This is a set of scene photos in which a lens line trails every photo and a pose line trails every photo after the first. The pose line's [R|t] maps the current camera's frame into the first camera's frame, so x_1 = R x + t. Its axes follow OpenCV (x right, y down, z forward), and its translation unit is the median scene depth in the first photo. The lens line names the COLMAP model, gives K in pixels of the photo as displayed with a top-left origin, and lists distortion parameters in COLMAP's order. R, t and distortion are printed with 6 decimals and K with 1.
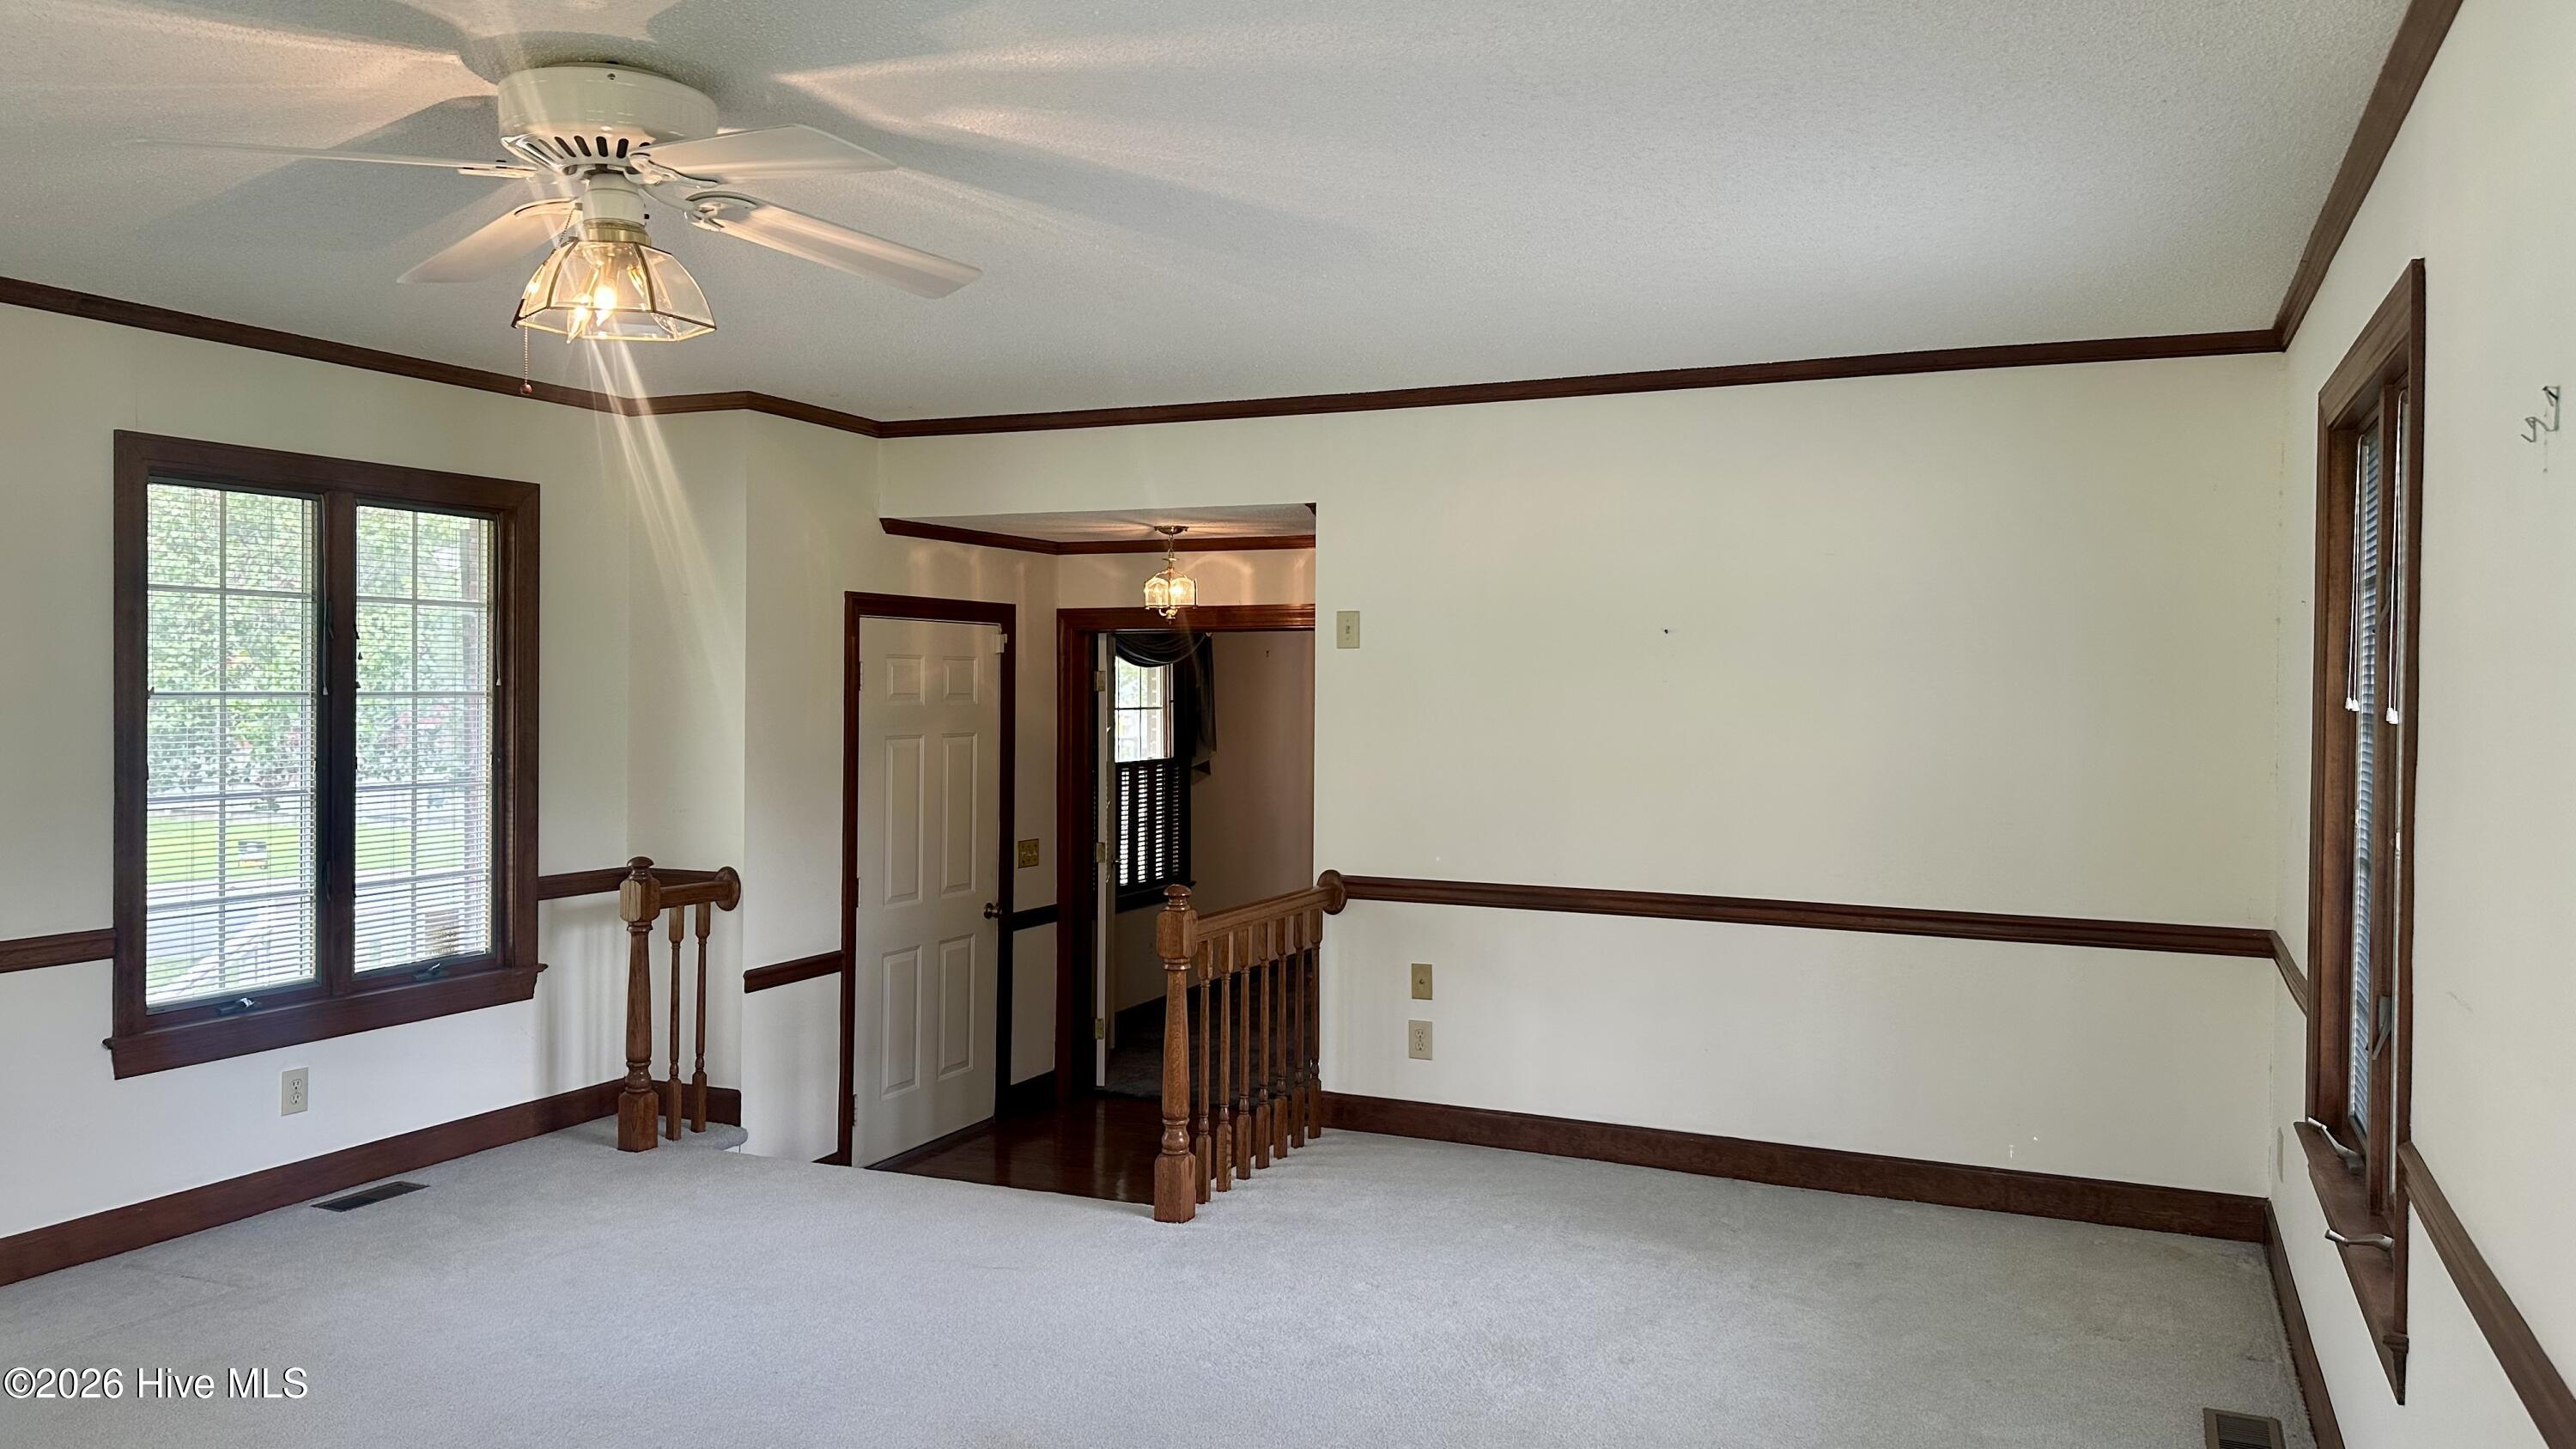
lens RADIAL K [[1827.4, 0, 1296.5], [0, 1827.4, 705.9], [0, 0, 1]] dist [0.069970, -0.090825]
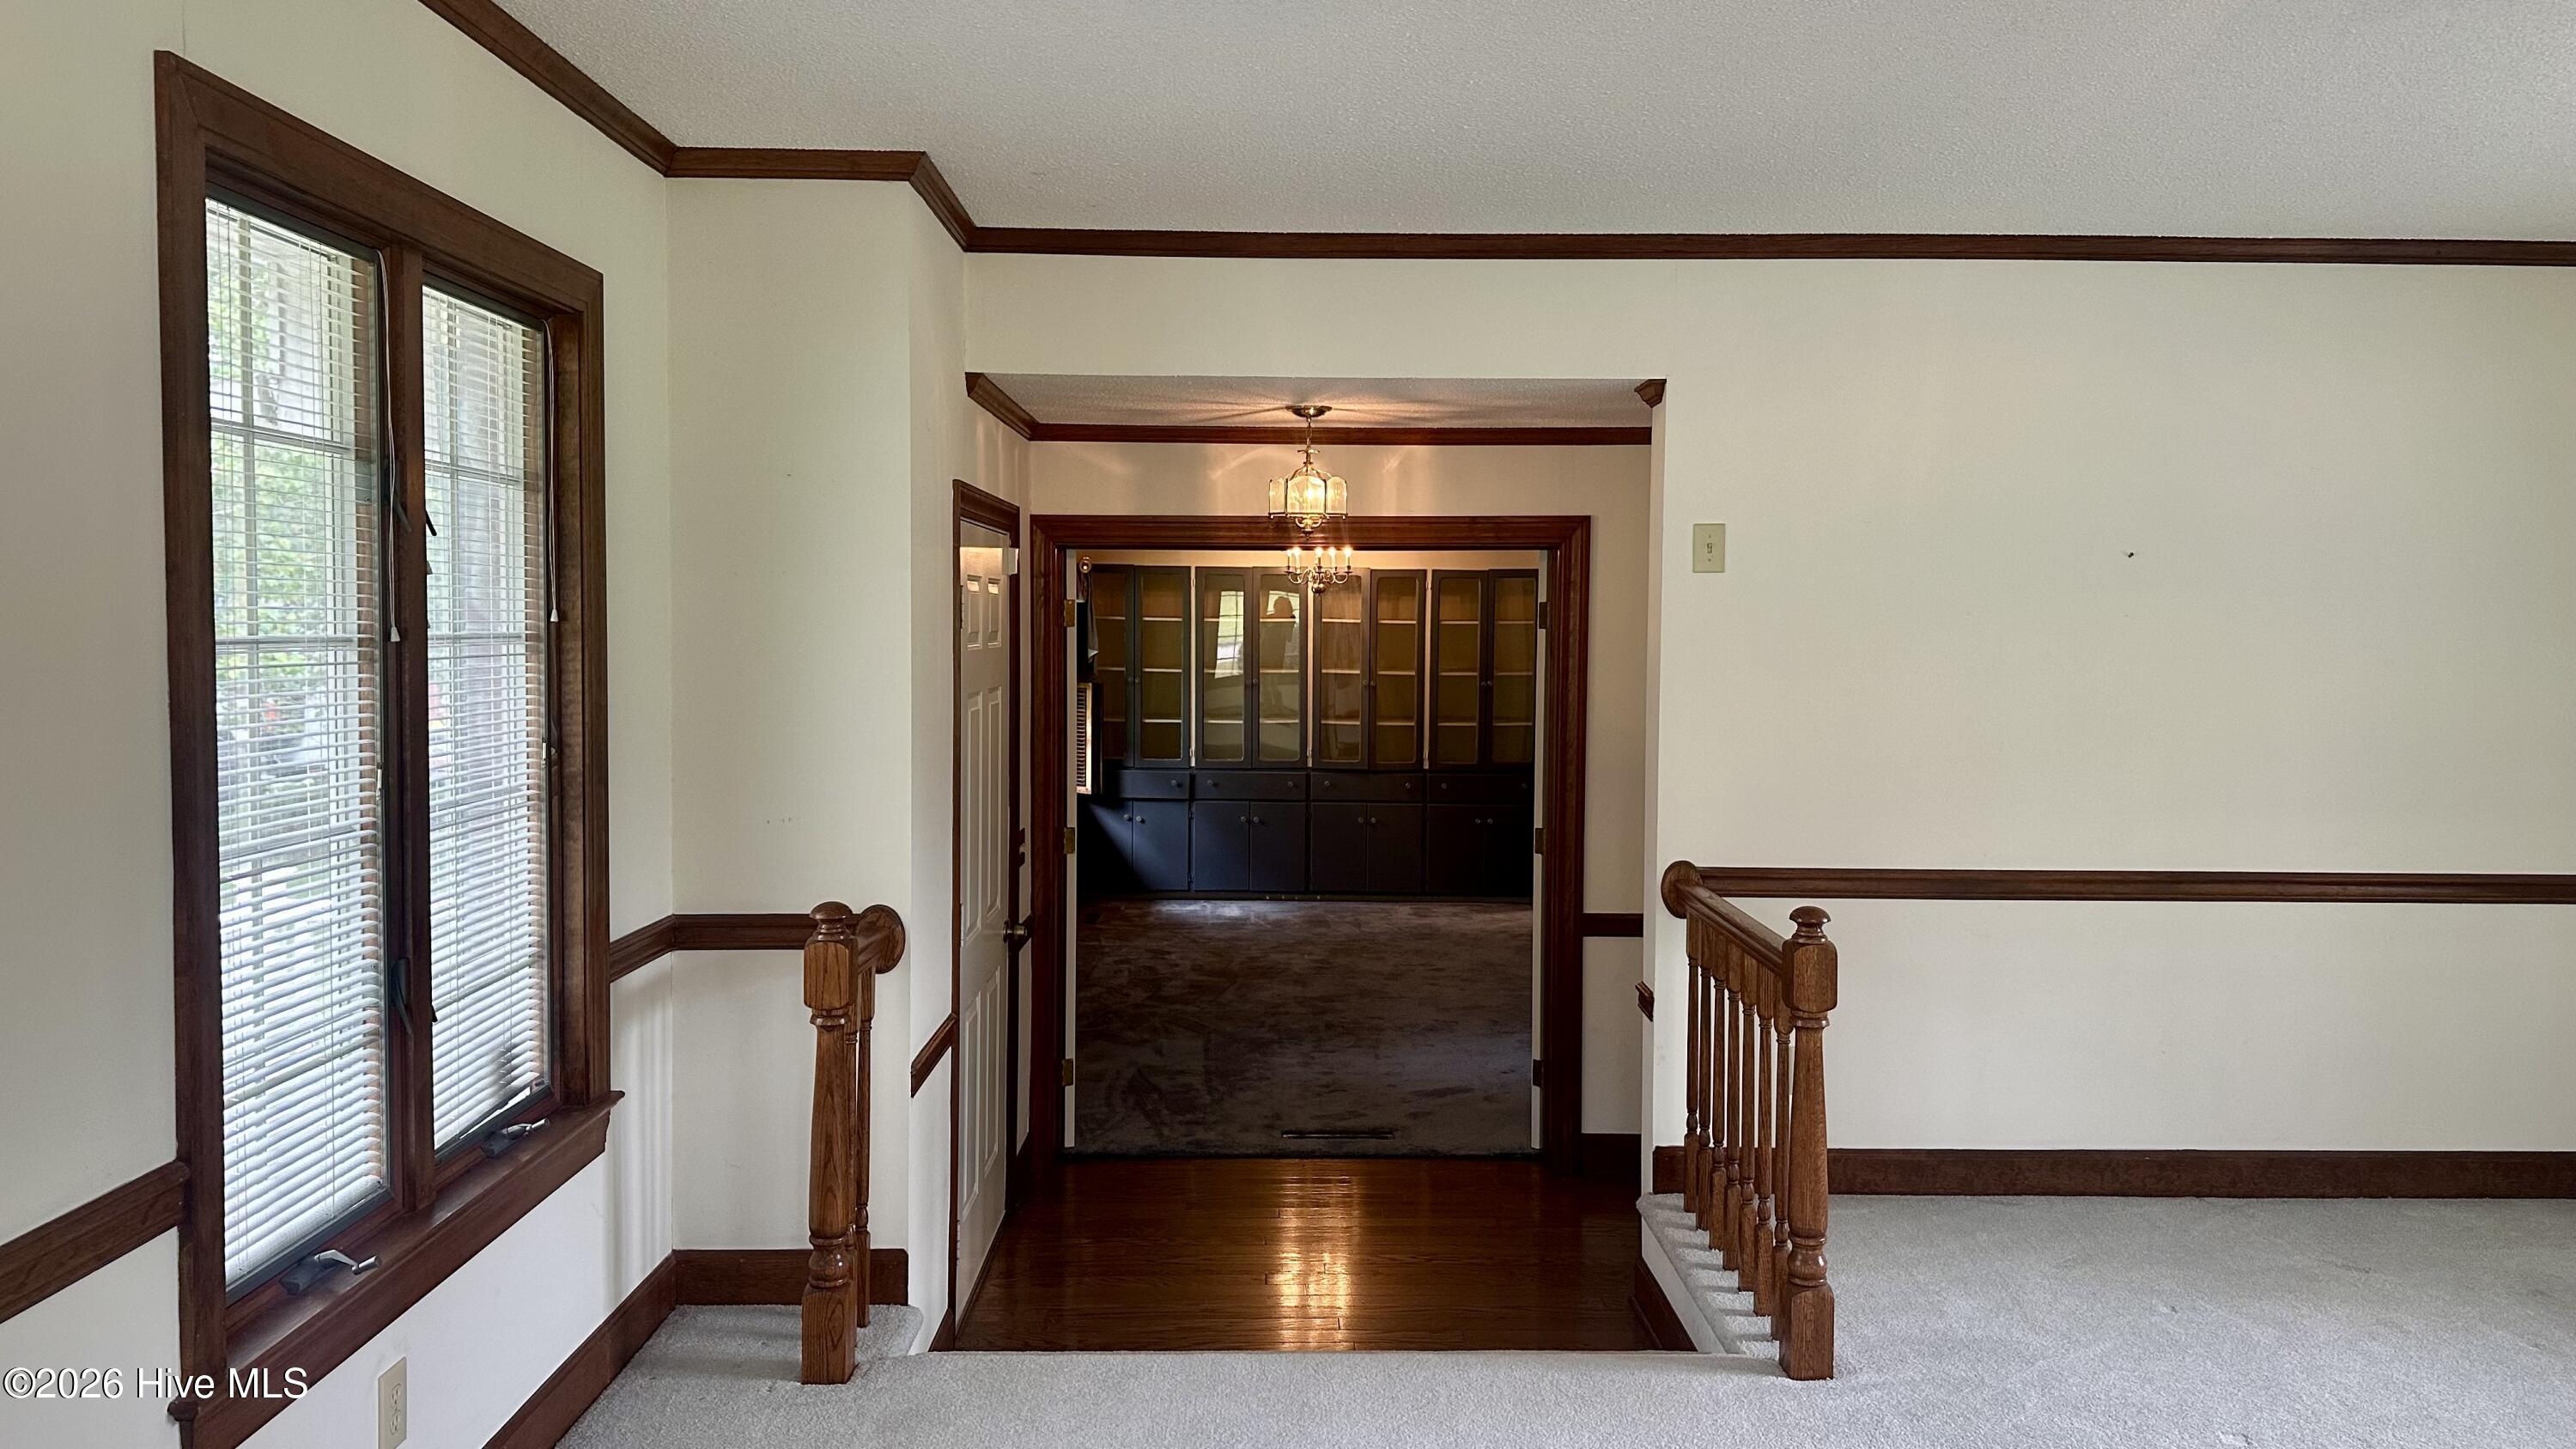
lens RADIAL K [[1827.4, 0, 1270.9], [0, 1827.4, 729.8], [0, 0, 1]] dist [0.069970, -0.090825]
pose [[0.906240, -0.026190, 0.421952, -0.471846], [0.004411, 0.998611, 0.052509, -0.006979], [-0.422741, -0.045725, 0.905096, 0.383551]]
